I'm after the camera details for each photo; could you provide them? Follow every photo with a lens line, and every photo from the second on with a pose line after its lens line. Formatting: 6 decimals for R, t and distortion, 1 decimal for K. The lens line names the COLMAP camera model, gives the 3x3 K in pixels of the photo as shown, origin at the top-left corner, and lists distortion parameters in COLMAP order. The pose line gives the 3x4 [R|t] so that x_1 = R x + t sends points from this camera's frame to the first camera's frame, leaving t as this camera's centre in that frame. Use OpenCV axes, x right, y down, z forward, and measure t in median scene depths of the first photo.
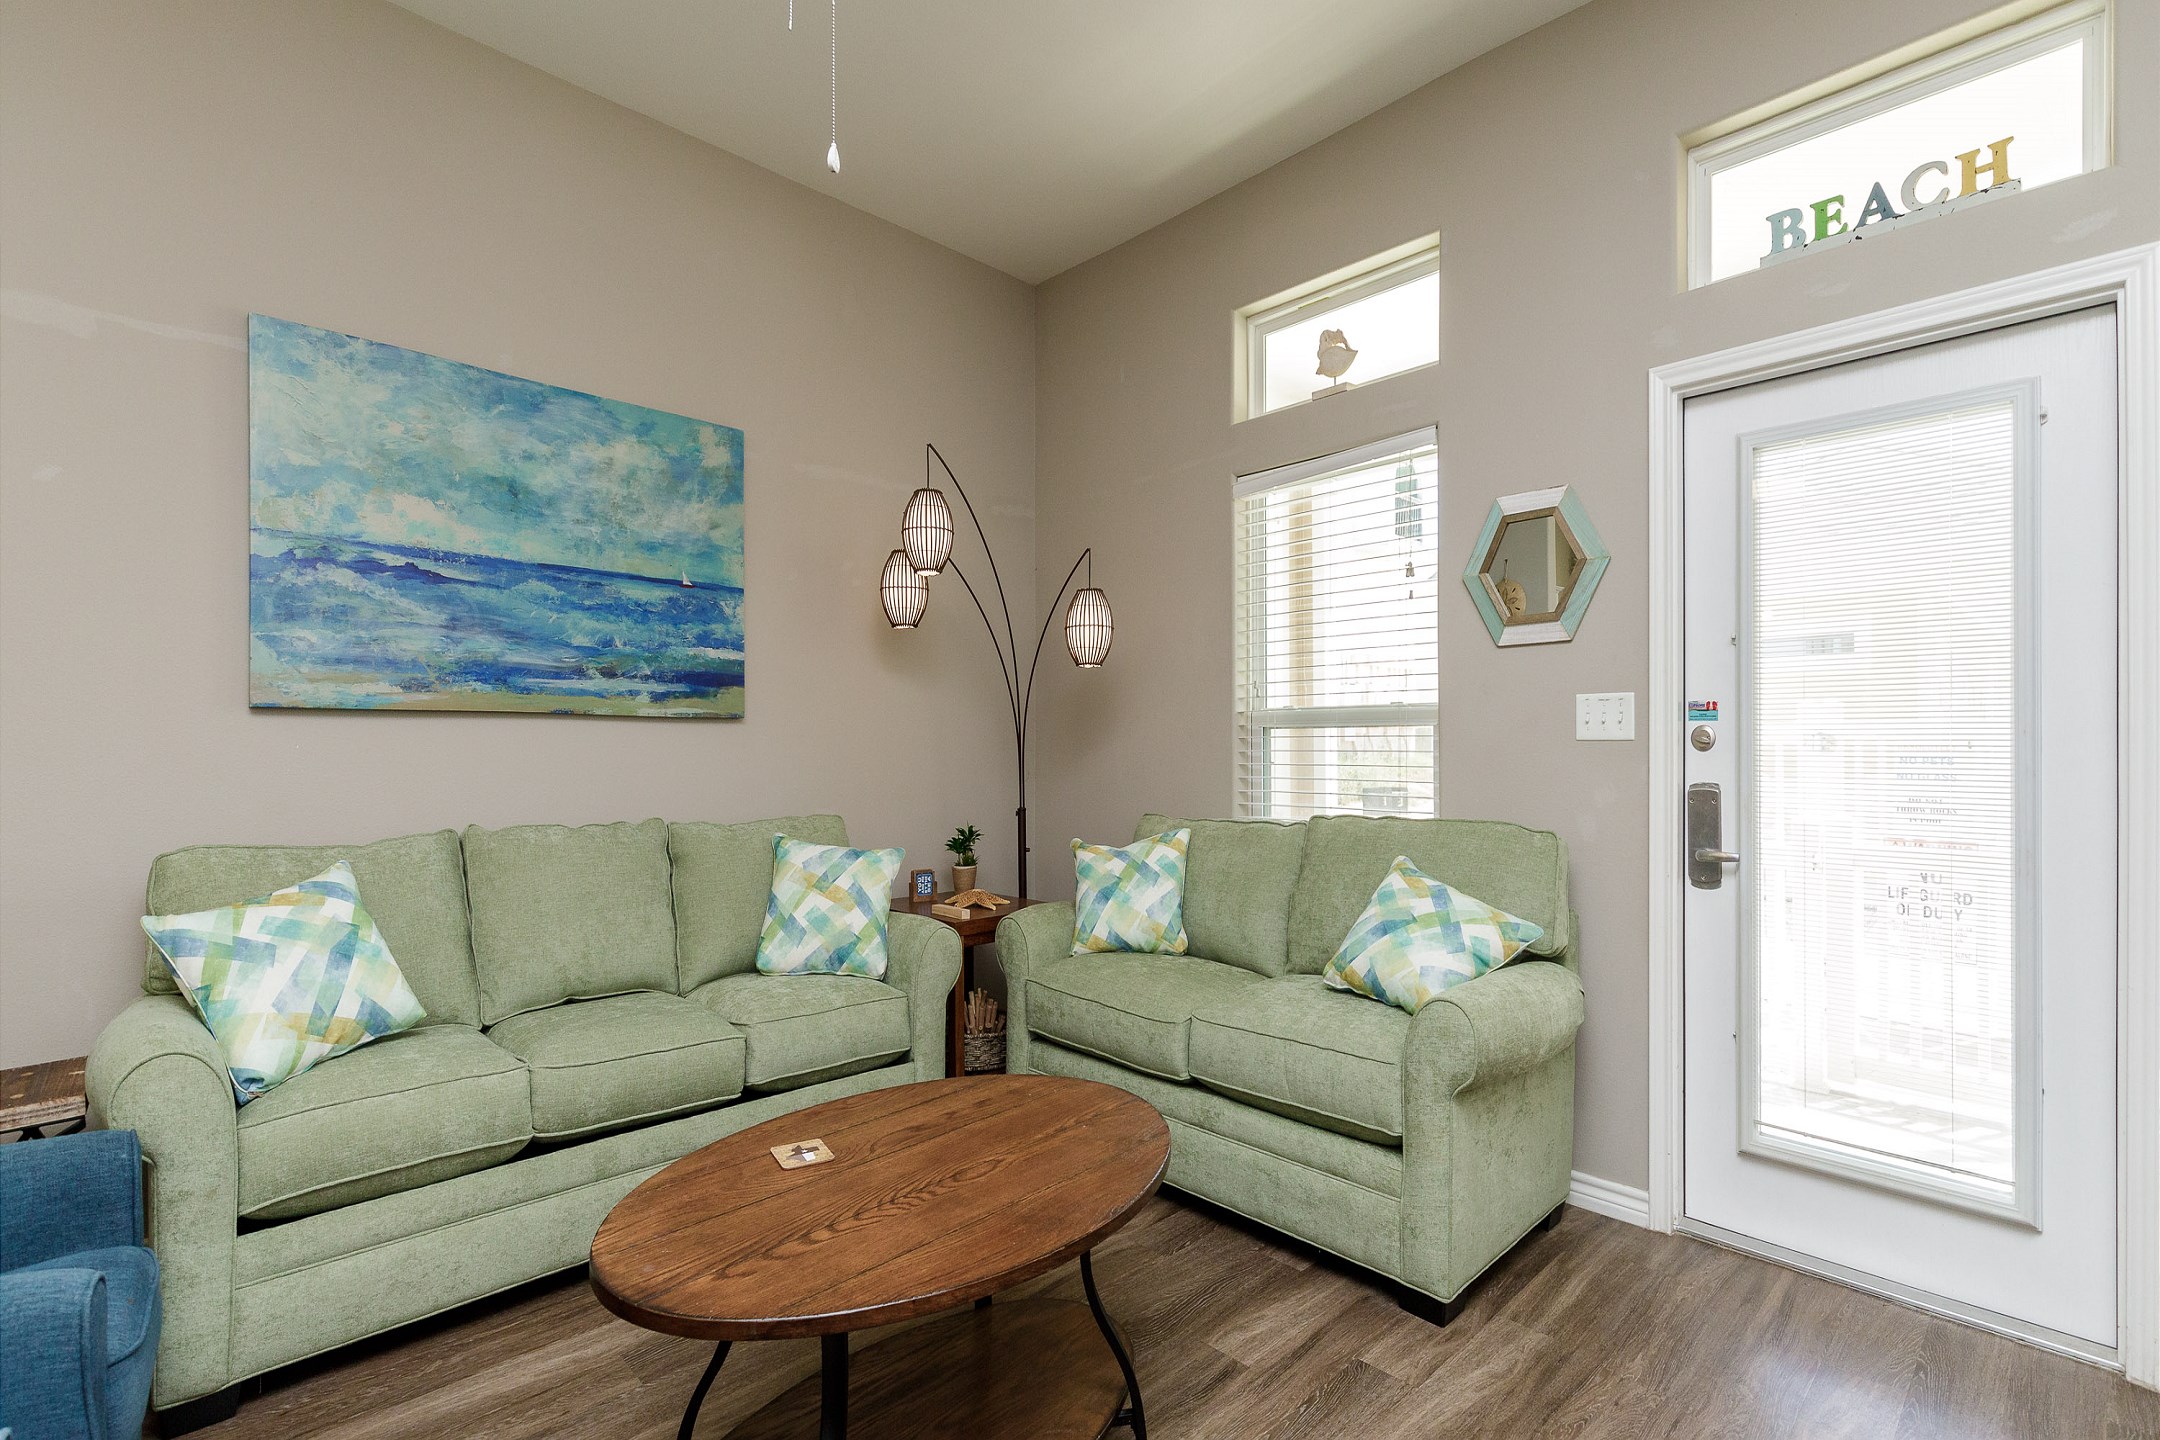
lens RADIAL K [[998.2, 0, 1041.6], [0, 998.2, 739.4], [0, 0, 1]] dist [0.014514, -0.000214]
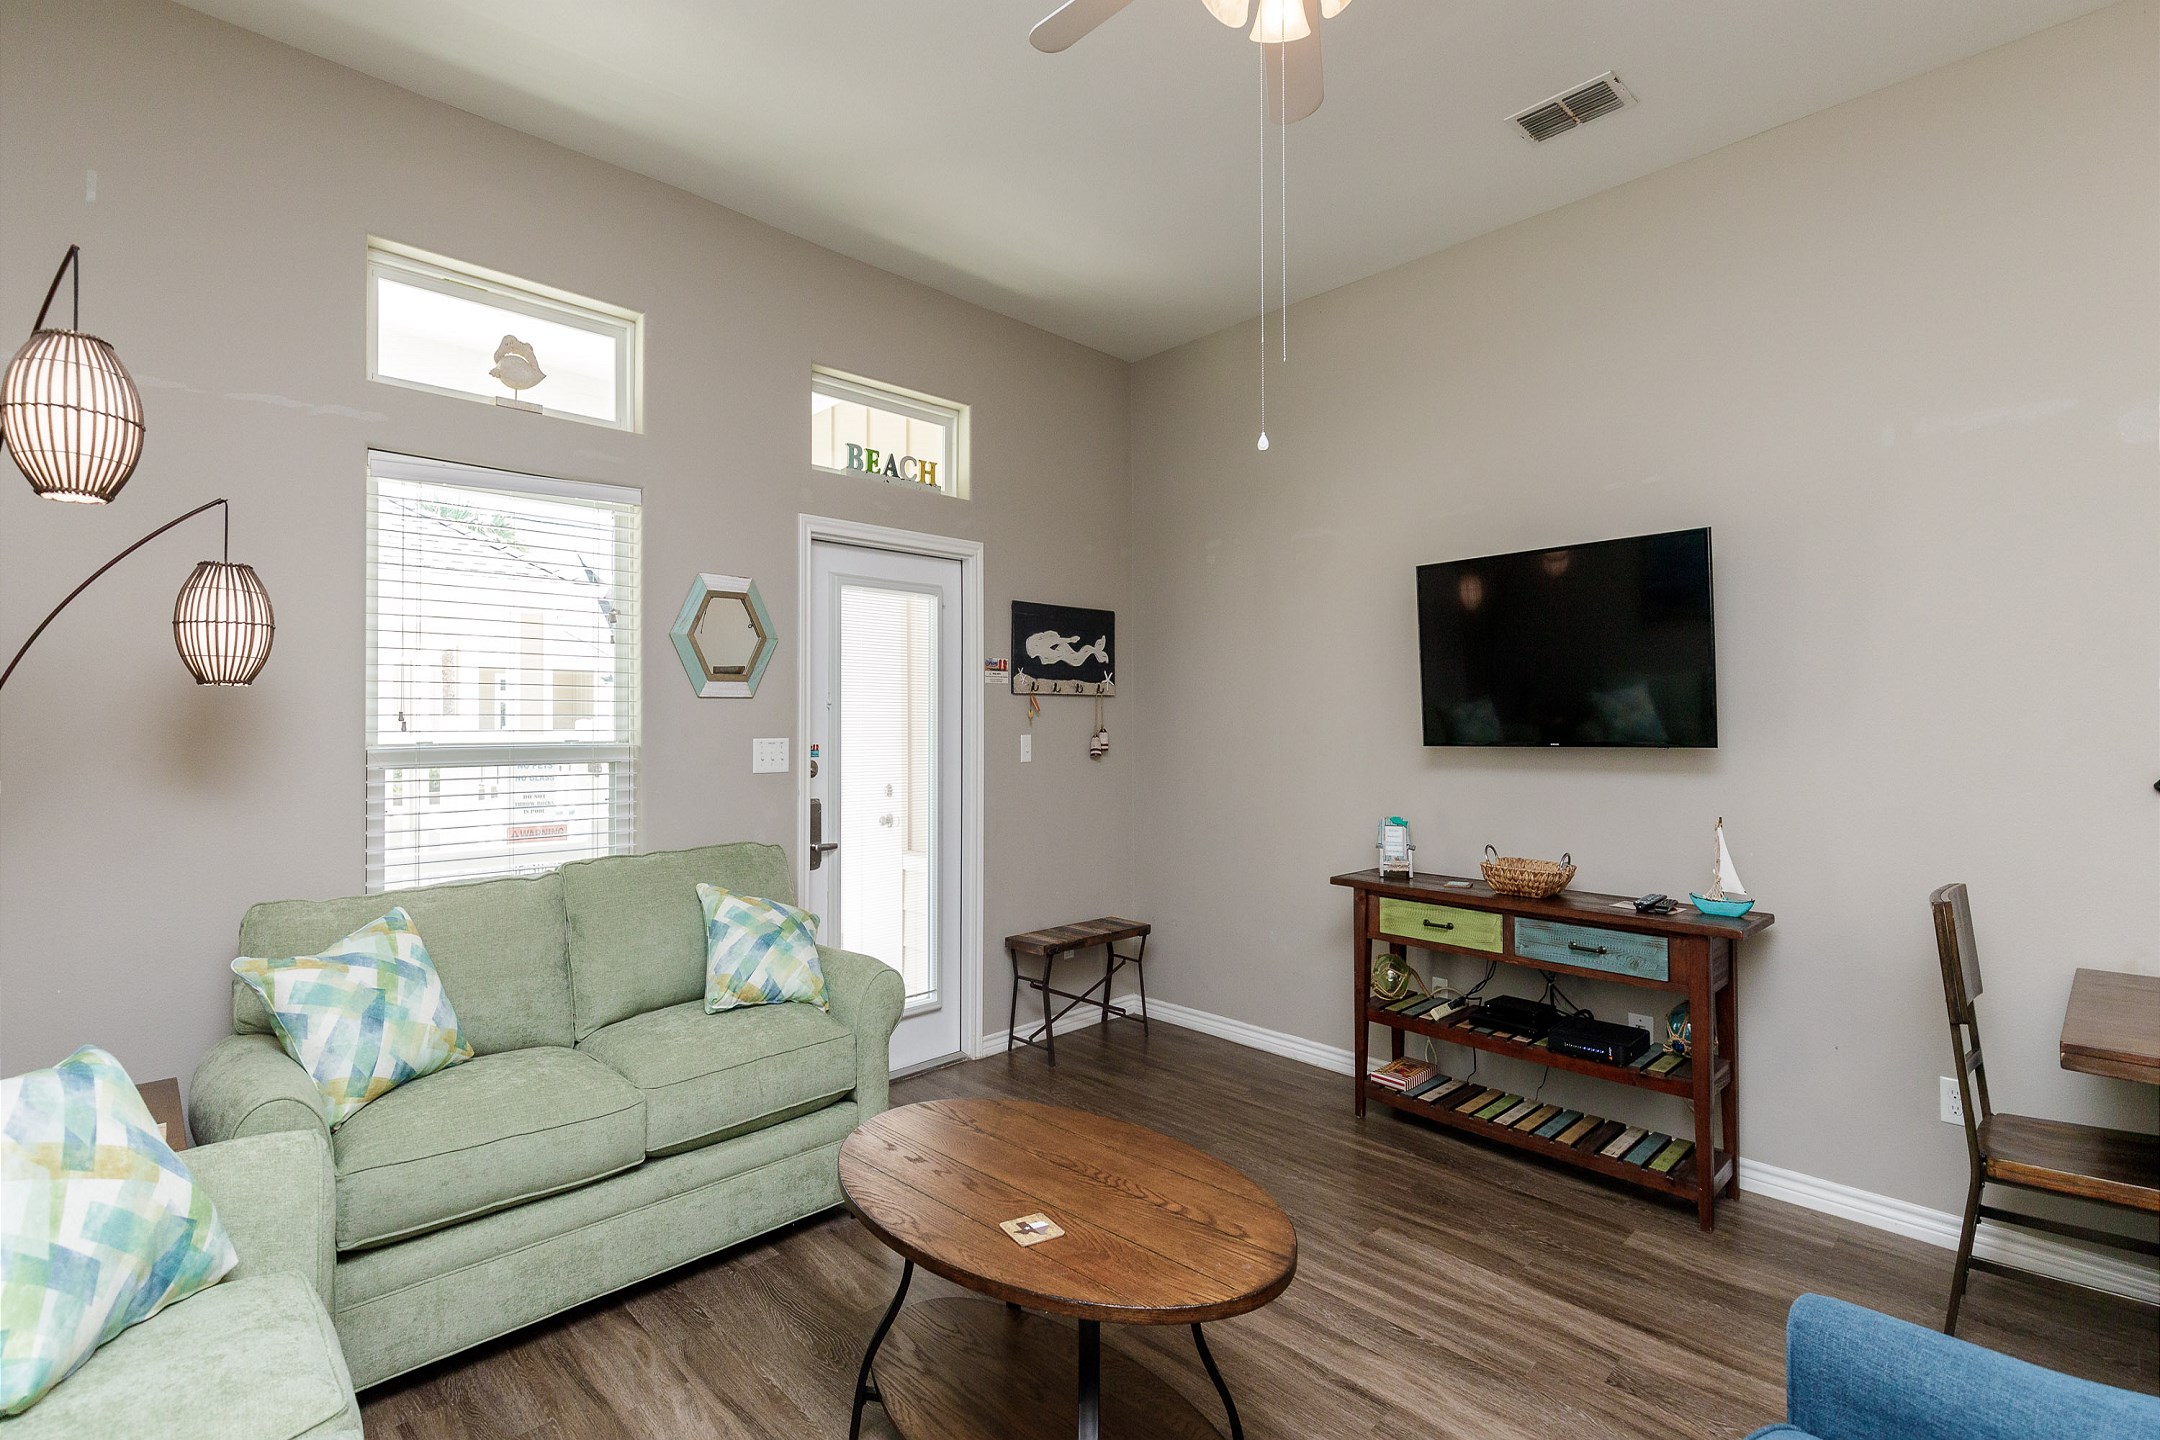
lens RADIAL K [[998.2, 0, 1080.0], [0, 998.2, 723.0], [0, 0, 1]] dist [0.014514, -0.000214]
pose [[-0.033256, 0.001962, 0.999445, -0.836735], [-0.004336, 0.999988, -0.002107, -0.068501], [-0.999437, -0.004403, -0.033247, 0.650860]]
